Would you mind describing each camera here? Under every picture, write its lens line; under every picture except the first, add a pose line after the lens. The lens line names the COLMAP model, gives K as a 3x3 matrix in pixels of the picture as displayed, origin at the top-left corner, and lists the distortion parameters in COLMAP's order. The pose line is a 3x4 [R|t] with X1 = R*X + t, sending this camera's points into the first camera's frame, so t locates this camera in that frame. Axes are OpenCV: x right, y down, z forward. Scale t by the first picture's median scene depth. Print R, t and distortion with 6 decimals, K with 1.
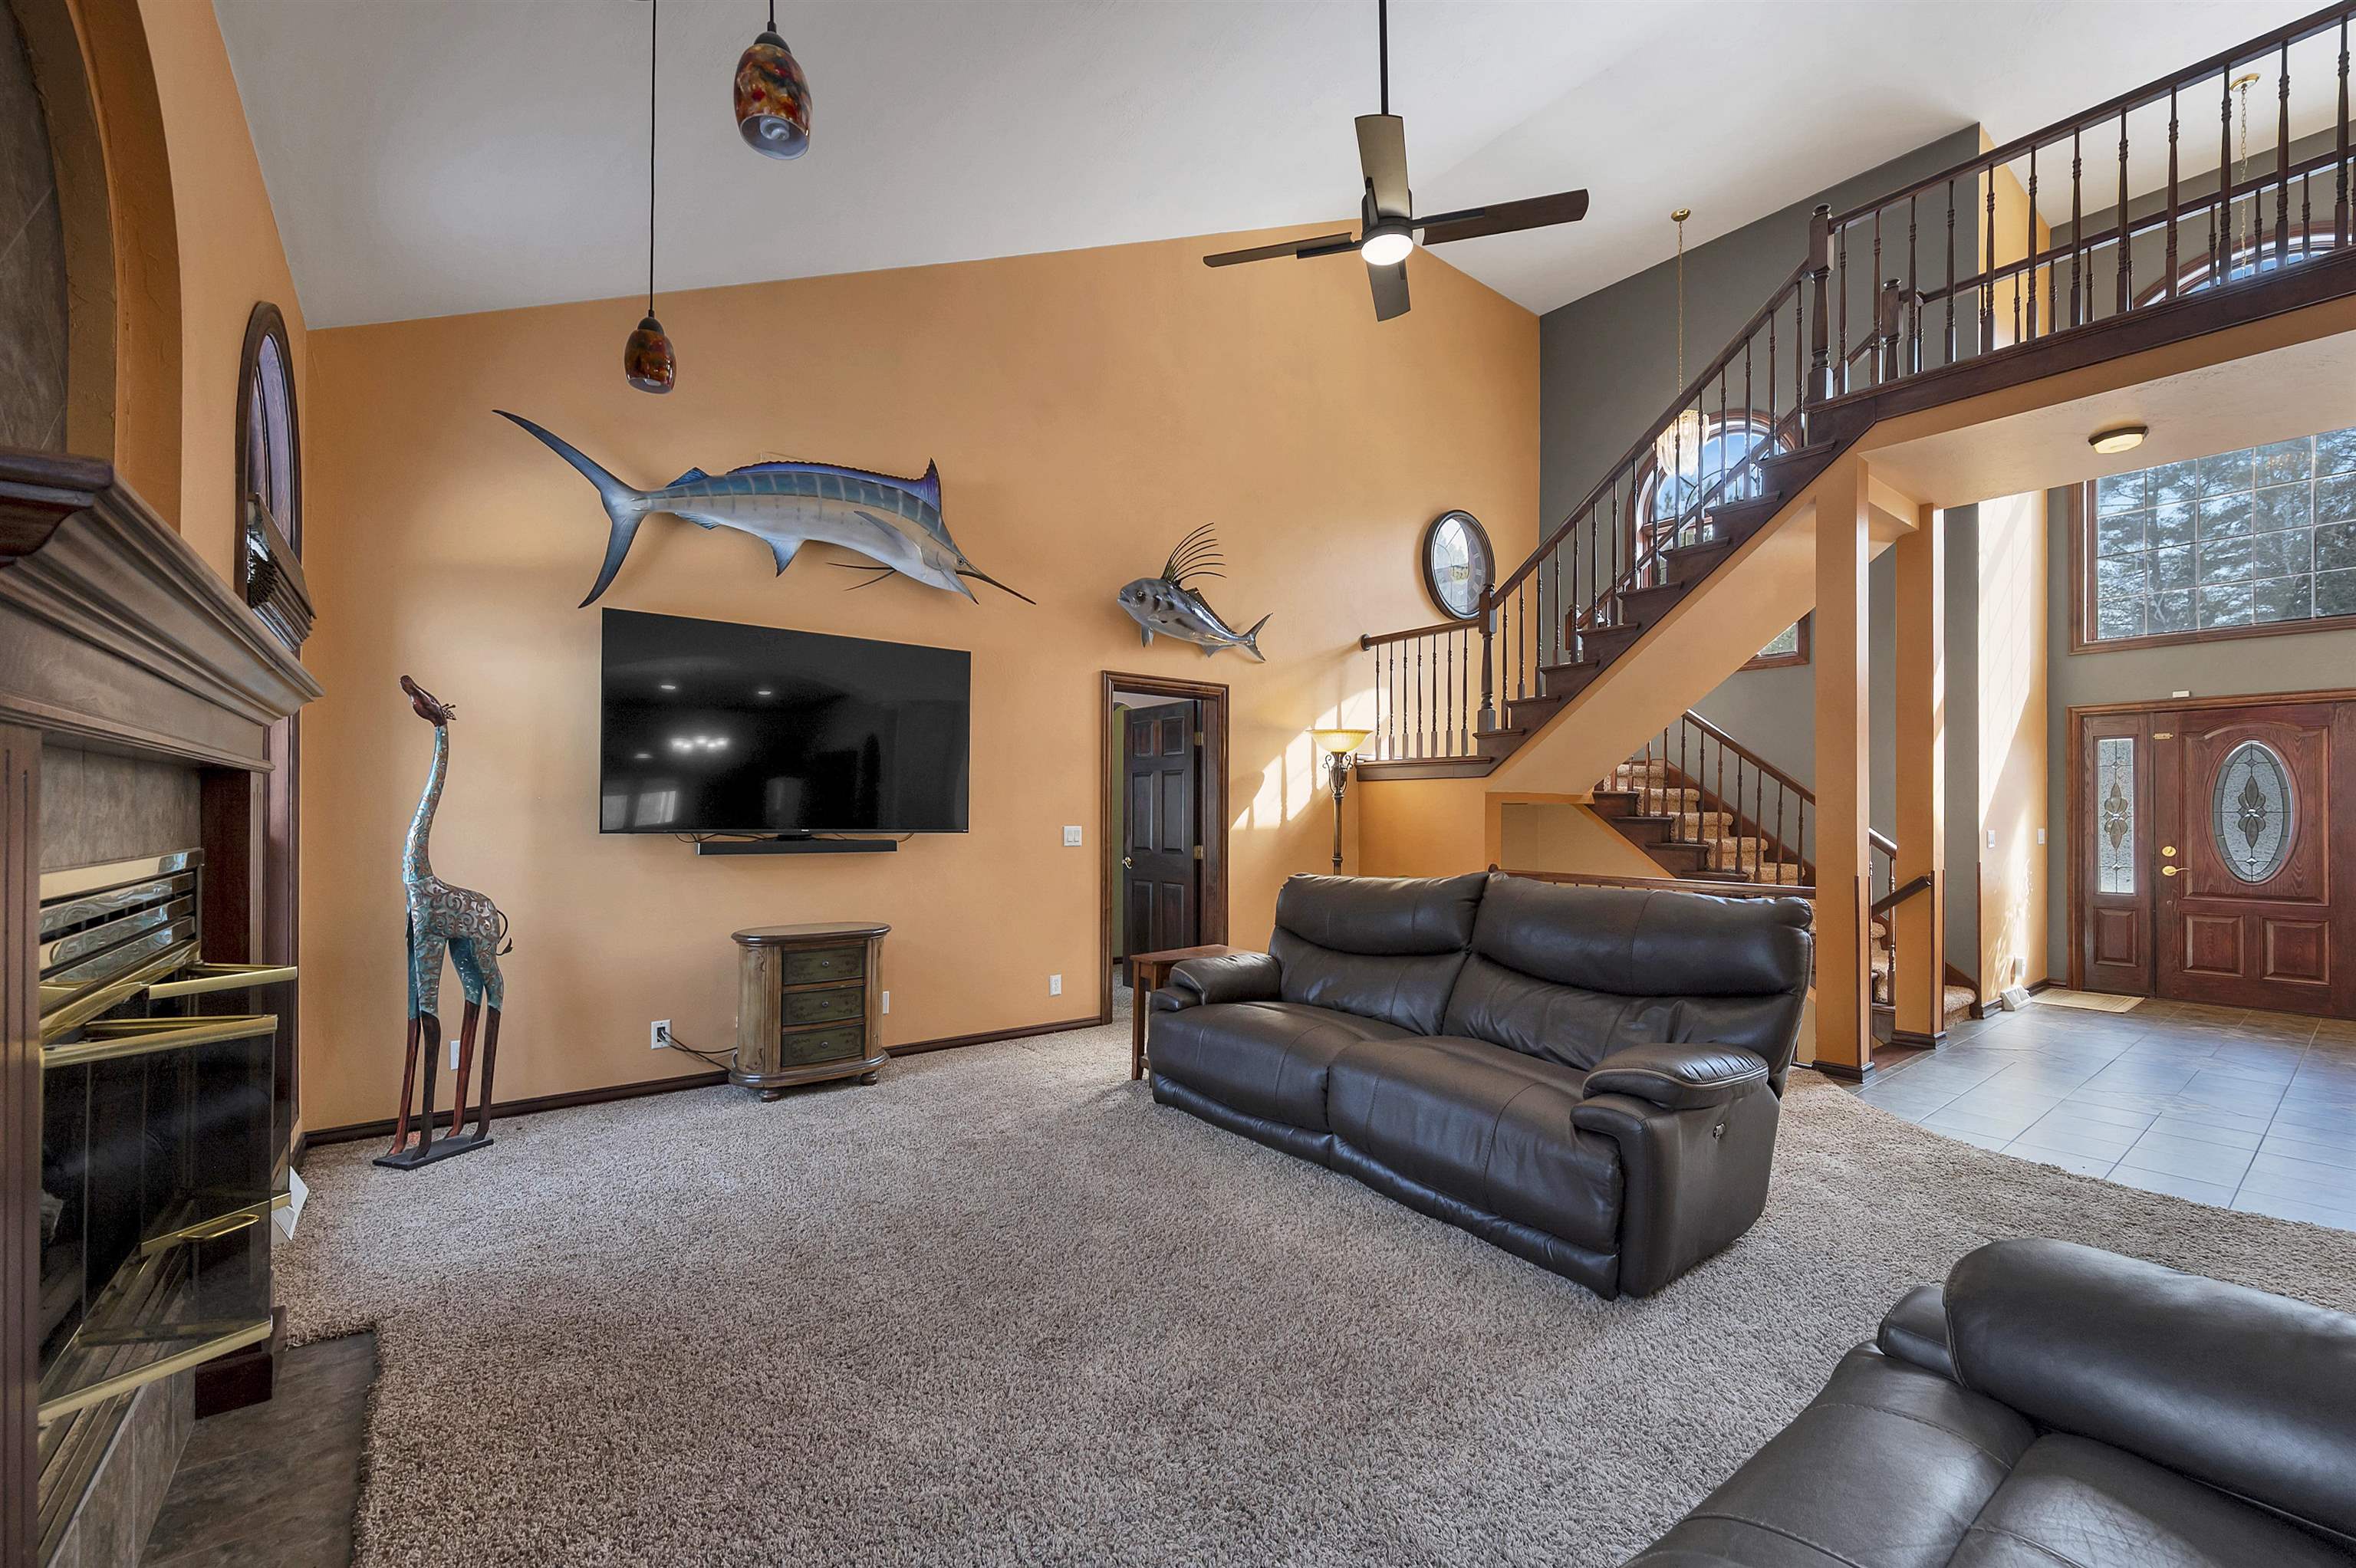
lens RADIAL K [[951.4, 0, 1180.3], [0, 951.4, 809.1], [0, 0, 1]] dist [-0.000736, -0.000190]
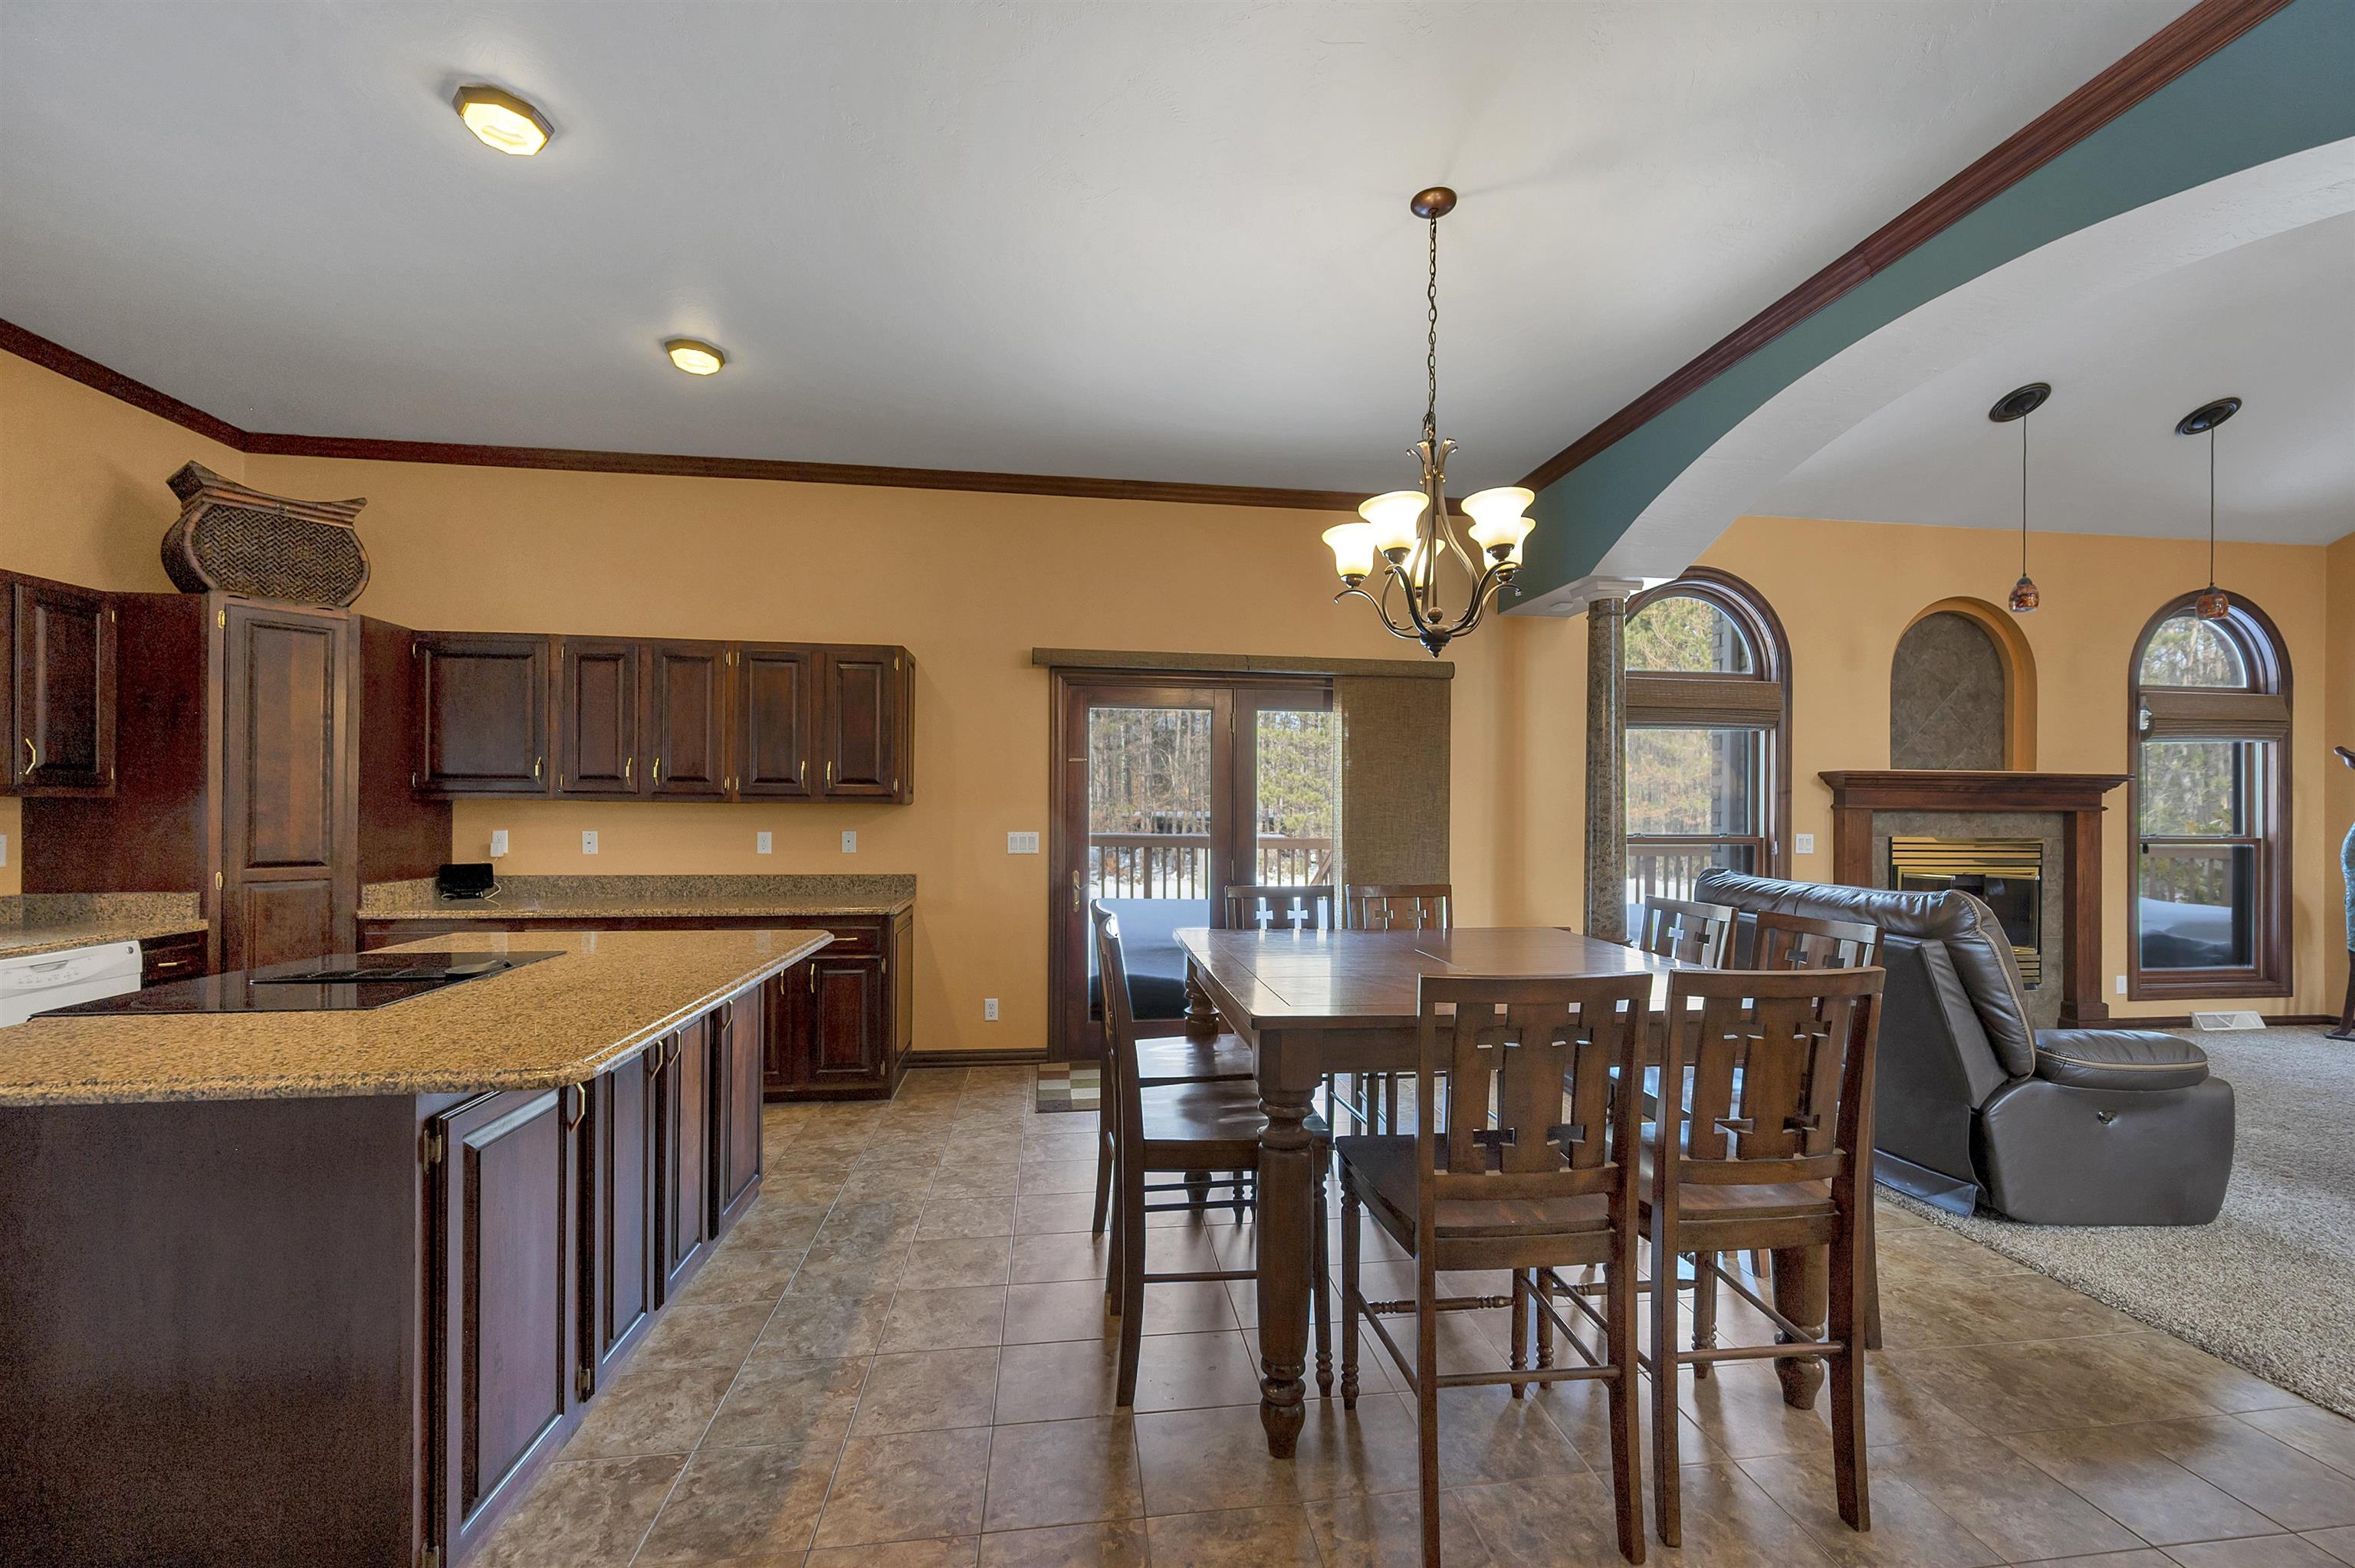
lens RADIAL K [[944.6, 0, 1179.6], [0, 944.6, 802.1], [0, 0, 1]] dist [0.000940, -0.000130]
pose [[-0.500136, -0.013572, -0.865841, 1.286372], [-0.001339, 0.999888, -0.014899, -0.011179], [0.865946, -0.006293, -0.500098, 0.050297]]
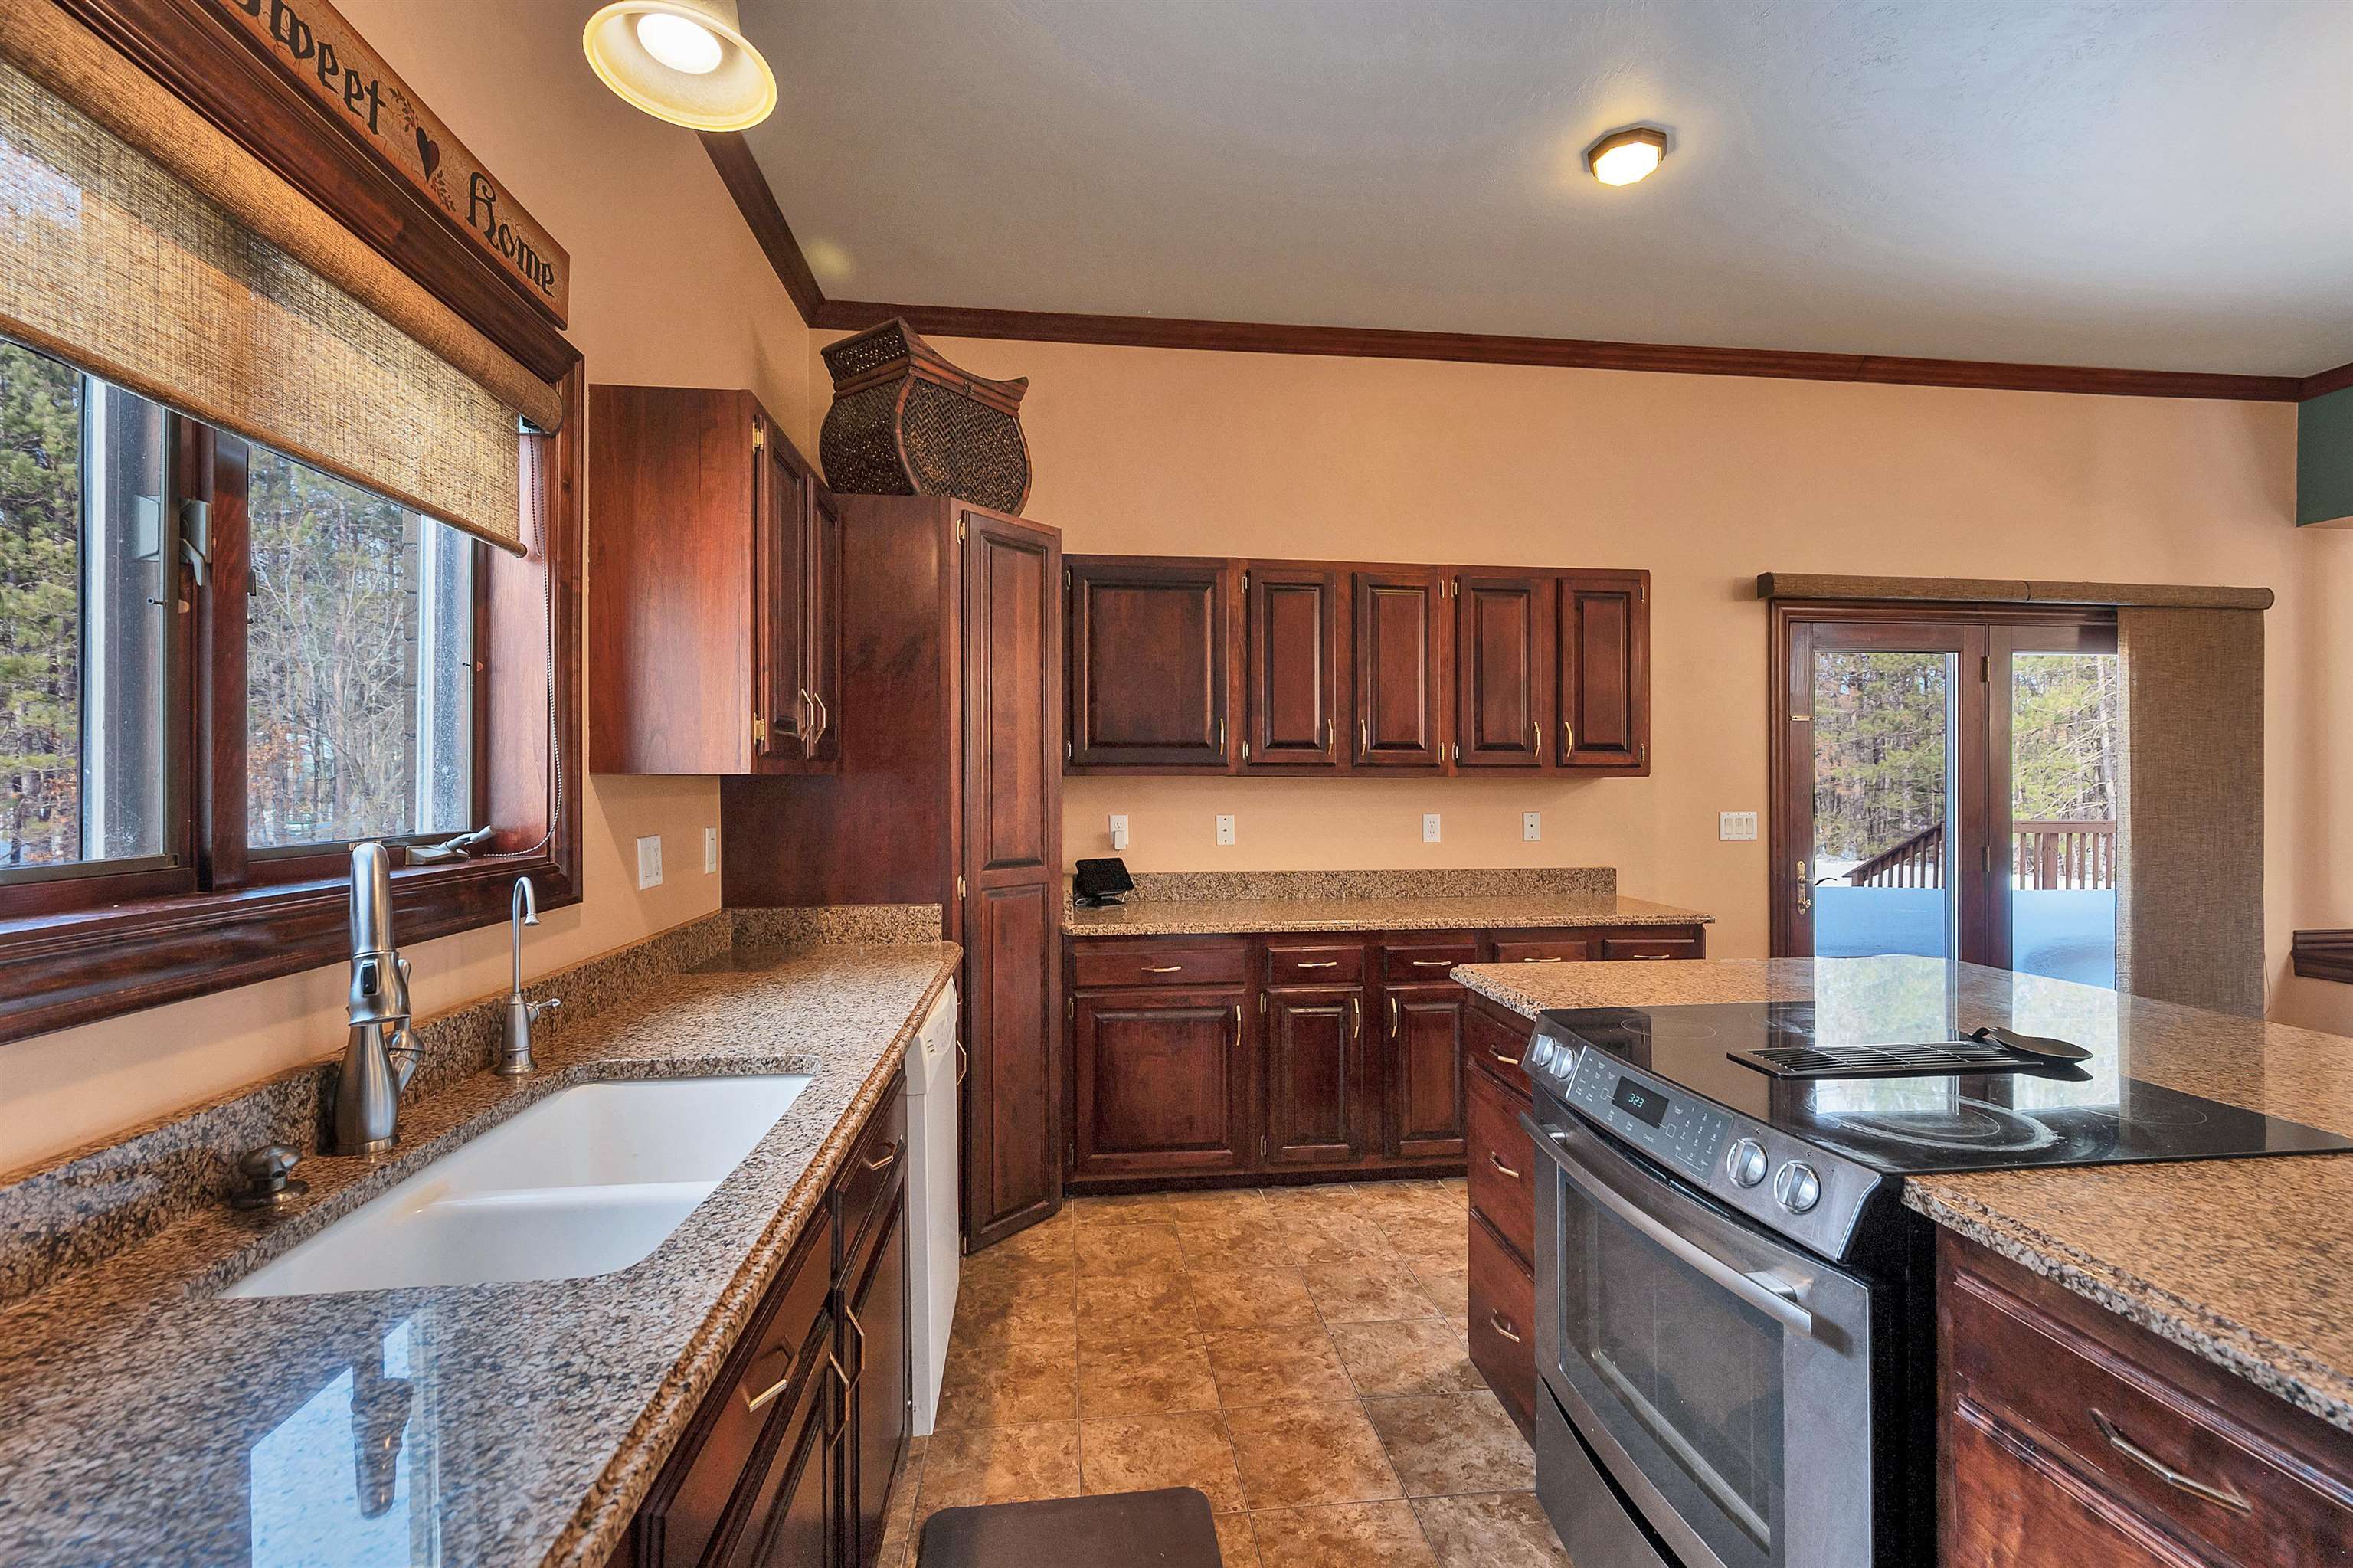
lens RADIAL K [[988.5, 0, 1176.4], [0, 988.5, 789.1], [0, 0, 1]] dist [0.001522, 0.000243]
pose [[-0.520821, -0.000933, -0.853665, 1.456215], [0.006463, 0.999966, -0.005037, -0.012154], [0.853641, -0.008140, -0.520798, -0.635969]]
